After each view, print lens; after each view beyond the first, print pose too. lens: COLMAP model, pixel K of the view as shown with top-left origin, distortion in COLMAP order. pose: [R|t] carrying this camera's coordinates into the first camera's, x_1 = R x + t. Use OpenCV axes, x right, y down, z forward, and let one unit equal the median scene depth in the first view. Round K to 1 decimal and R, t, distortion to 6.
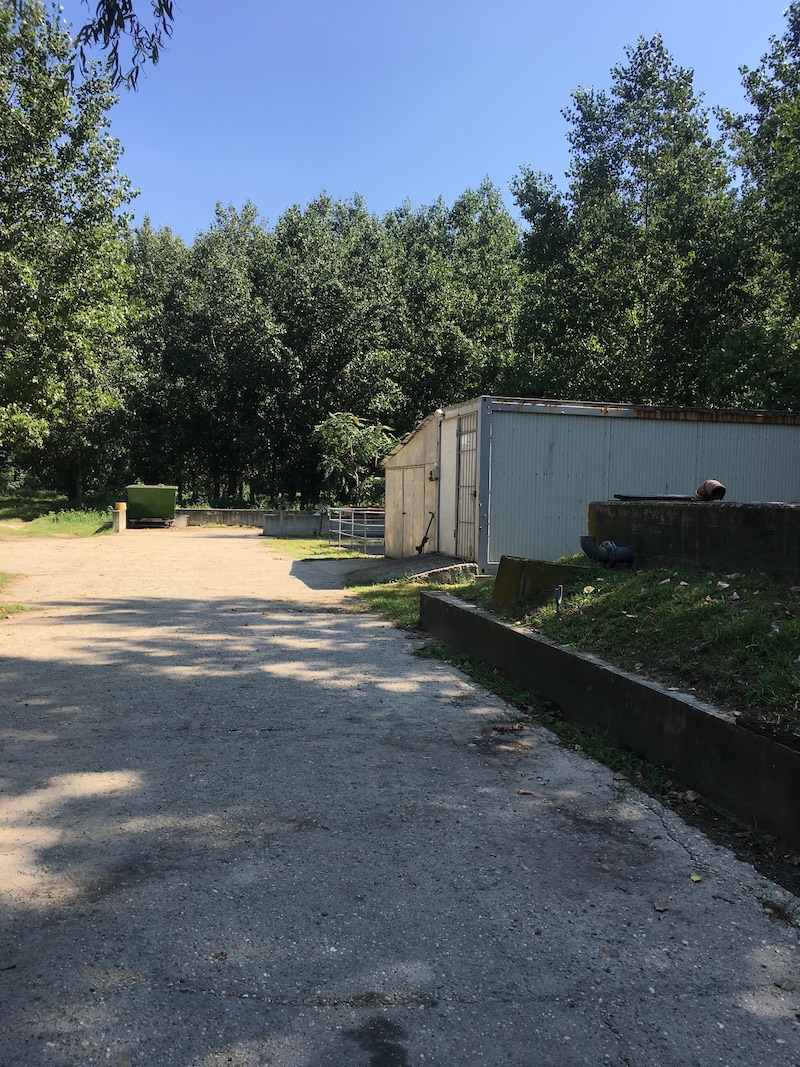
lens RADIAL K [[908.9, 0, 402.6], [0, 908.9, 533.4], [0, 0, 1]] dist [0.081423, -0.113089]
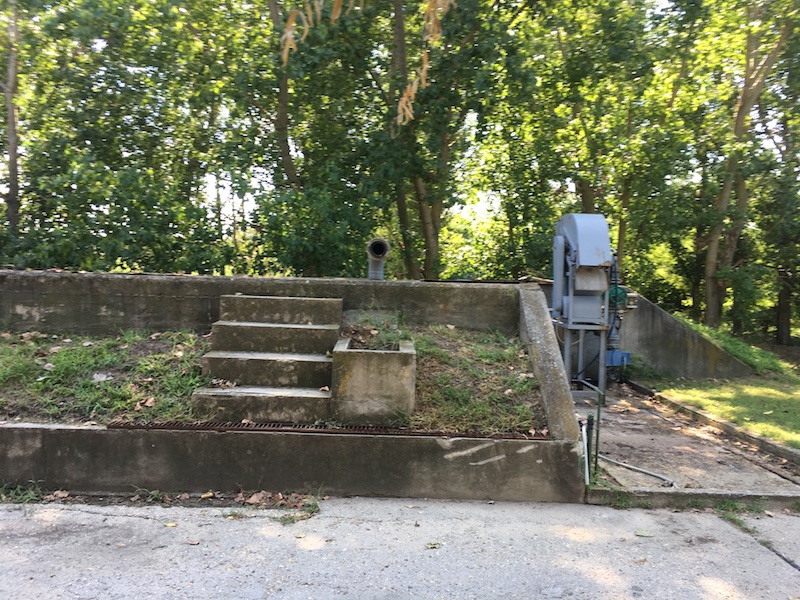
lens RADIAL K [[681.4, 0, 399.6], [0, 681.4, 293.6], [0, 0, 1]] dist [0.081423, -0.113089]
pose [[0.213285, -0.028570, 0.976572, -0.103757], [0.018708, 0.999508, 0.025155, -0.003381], [-0.976811, 0.012904, 0.213715, 0.059333]]
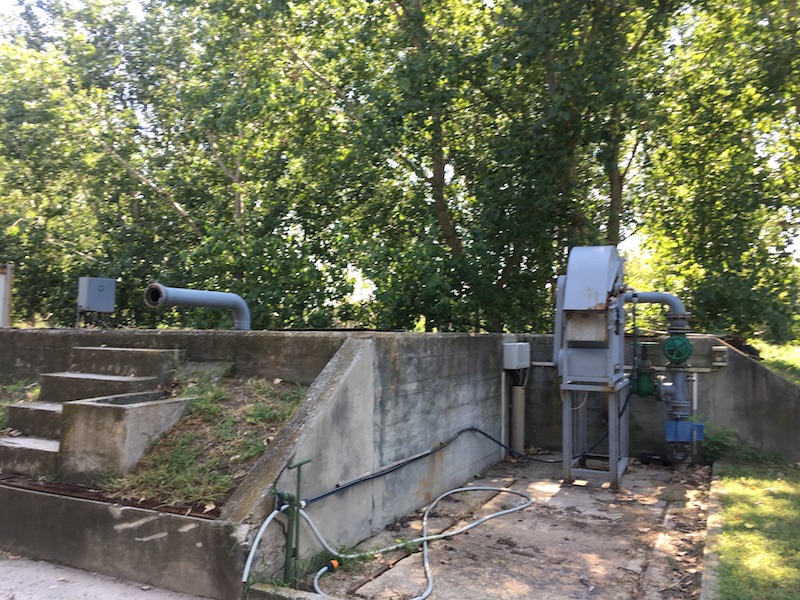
lens RADIAL K [[681.4, 0, 399.0], [0, 681.4, 297.3], [0, 0, 1]] dist [0.081423, -0.113089]
pose [[0.620224, 0.036039, 0.783597, -0.006123], [0.029764, 0.997143, -0.069419, 0.004934], [-0.783860, 0.066378, 0.617380, -0.075584]]
